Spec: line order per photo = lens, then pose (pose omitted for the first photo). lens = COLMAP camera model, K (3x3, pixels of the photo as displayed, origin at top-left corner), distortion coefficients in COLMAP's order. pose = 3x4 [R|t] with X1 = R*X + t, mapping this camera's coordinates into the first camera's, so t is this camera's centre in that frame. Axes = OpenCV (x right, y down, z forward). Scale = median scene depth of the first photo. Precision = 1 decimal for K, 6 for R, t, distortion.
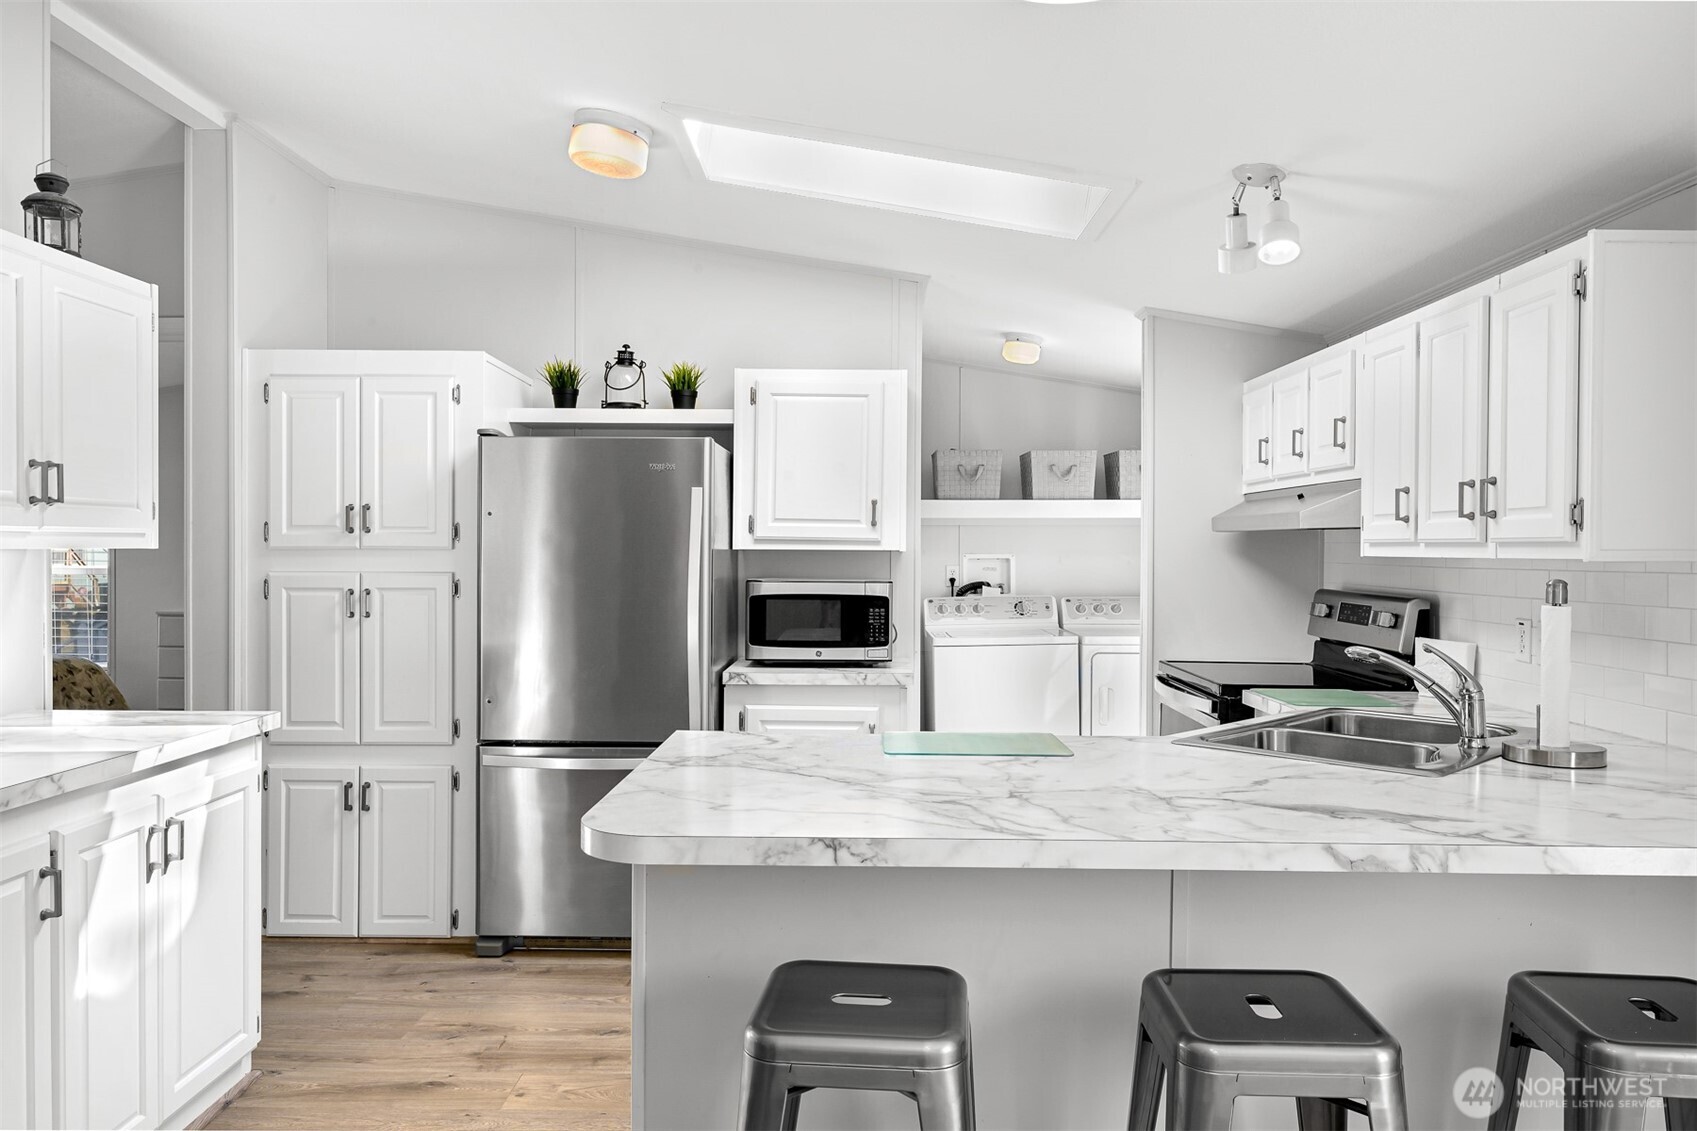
lens RADIAL K [[1179.0, 0, 848.5], [0, 1179.0, 565.5], [0, 0, 1]] dist [-0.005423, 0.000194]
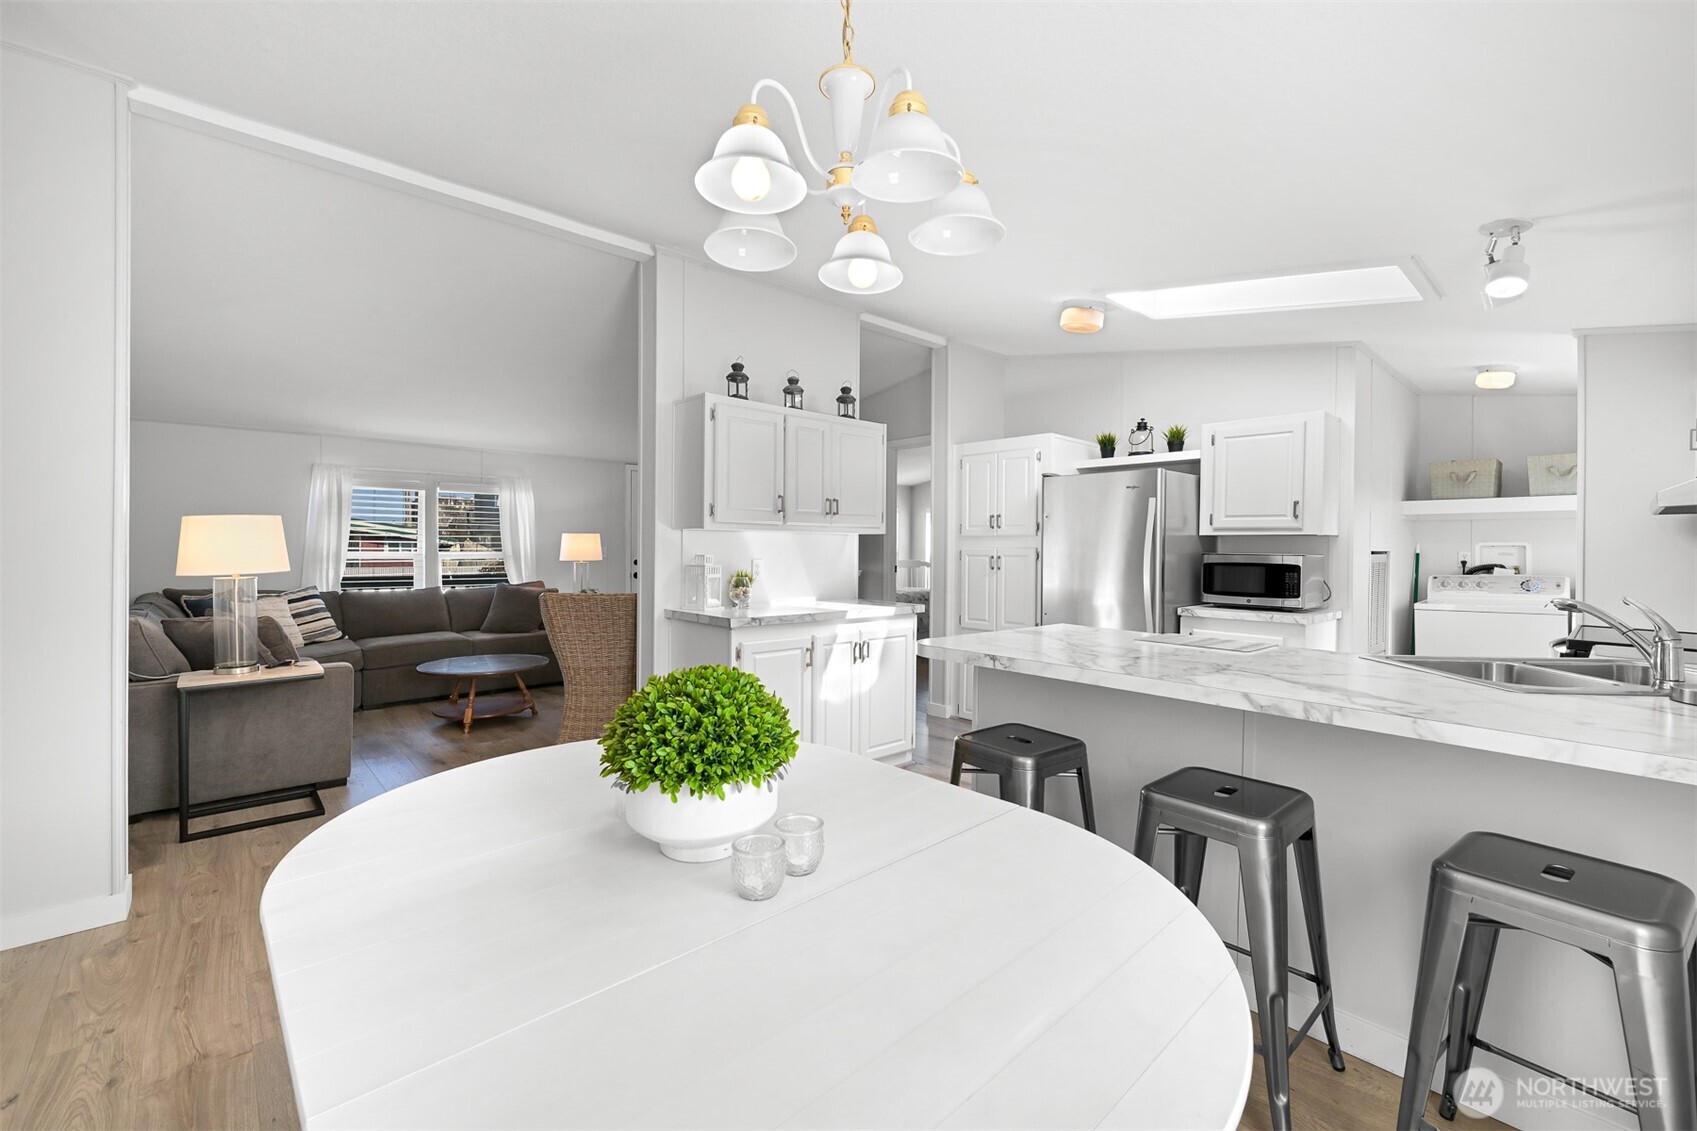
lens RADIAL K [[712.2, 0, 852.6], [0, 712.2, 551.5], [0, 0, 1]] dist [-0.001296, 0.000388]
pose [[0.679099, 0.004887, -0.734031, 0.300558], [-0.014833, 0.999865, -0.007066, 0.023193], [0.733897, 0.015687, 0.679079, -0.022641]]
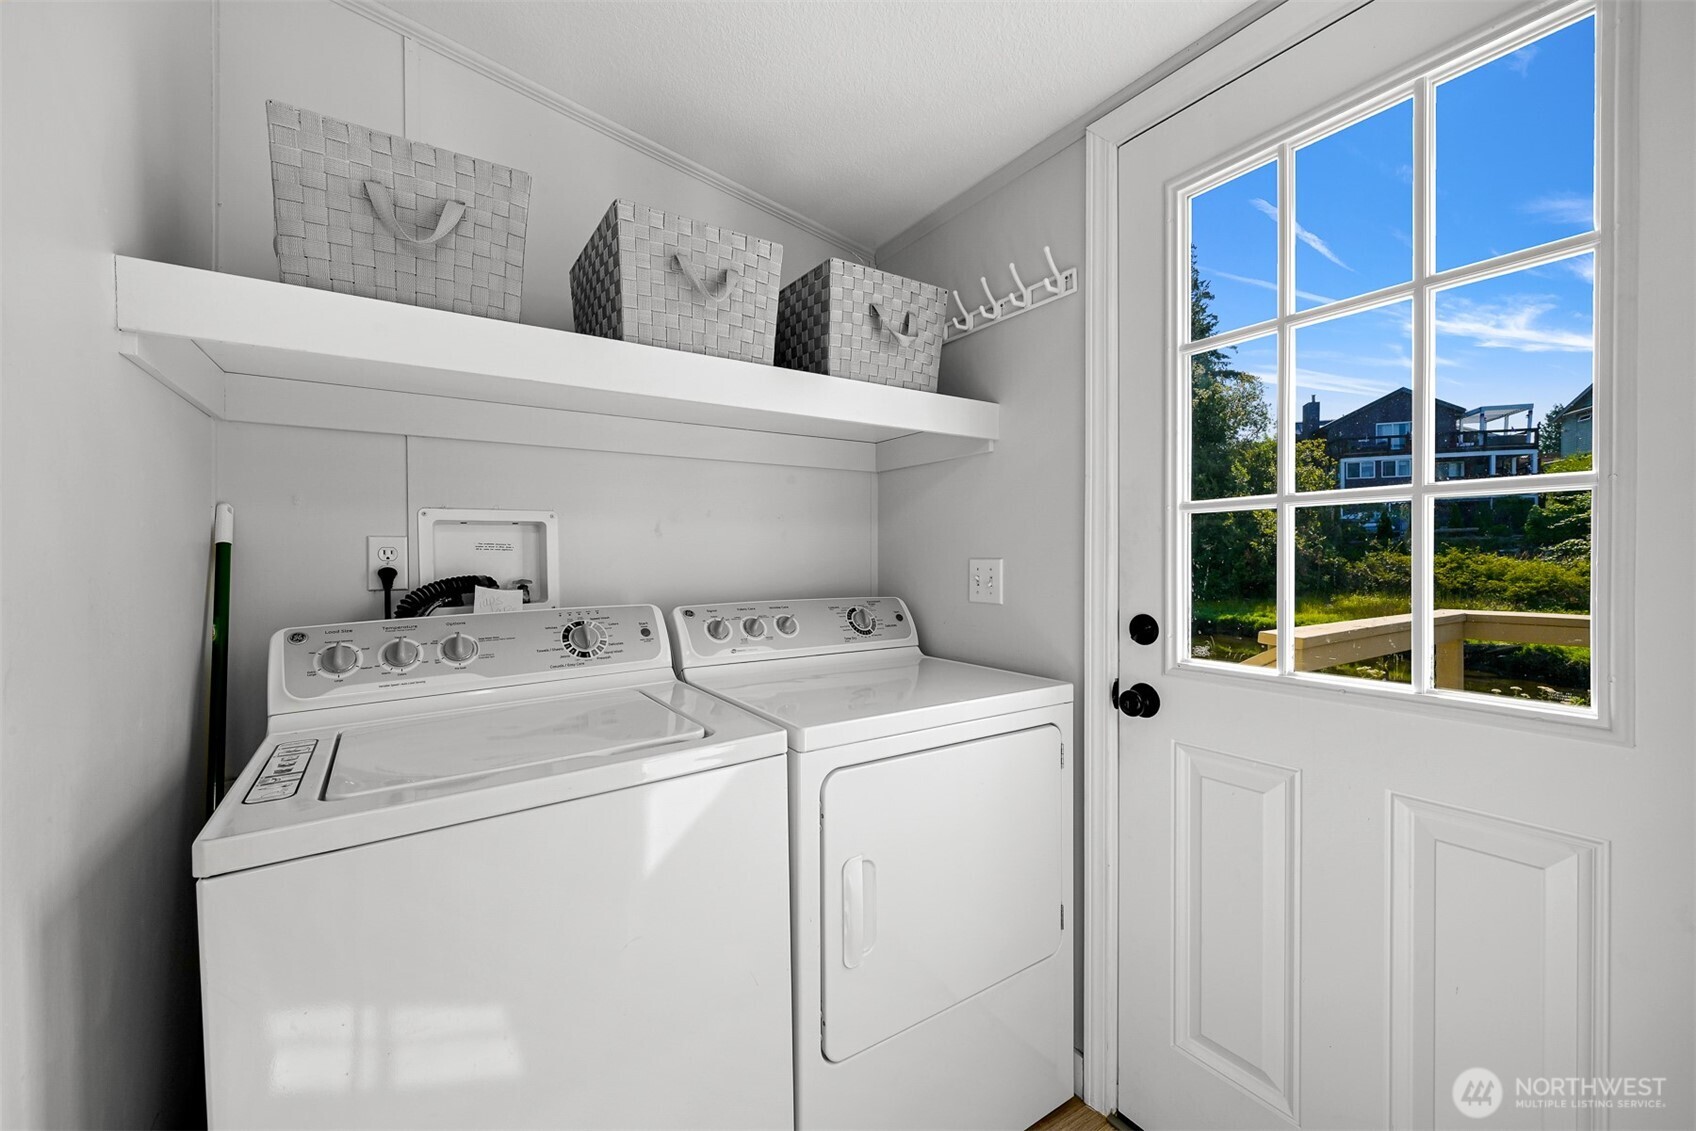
lens RADIAL K [[674.5, 0, 838.0], [0, 674.5, 563.0], [0, 0, 1]] dist [0.001000, 0.000190]
pose [[0.837800, -0.012196, 0.545841, 0.134065], [0.017209, 0.999844, -0.004074, 0.018108], [-0.545706, 0.012807, 0.837879, 1.075555]]
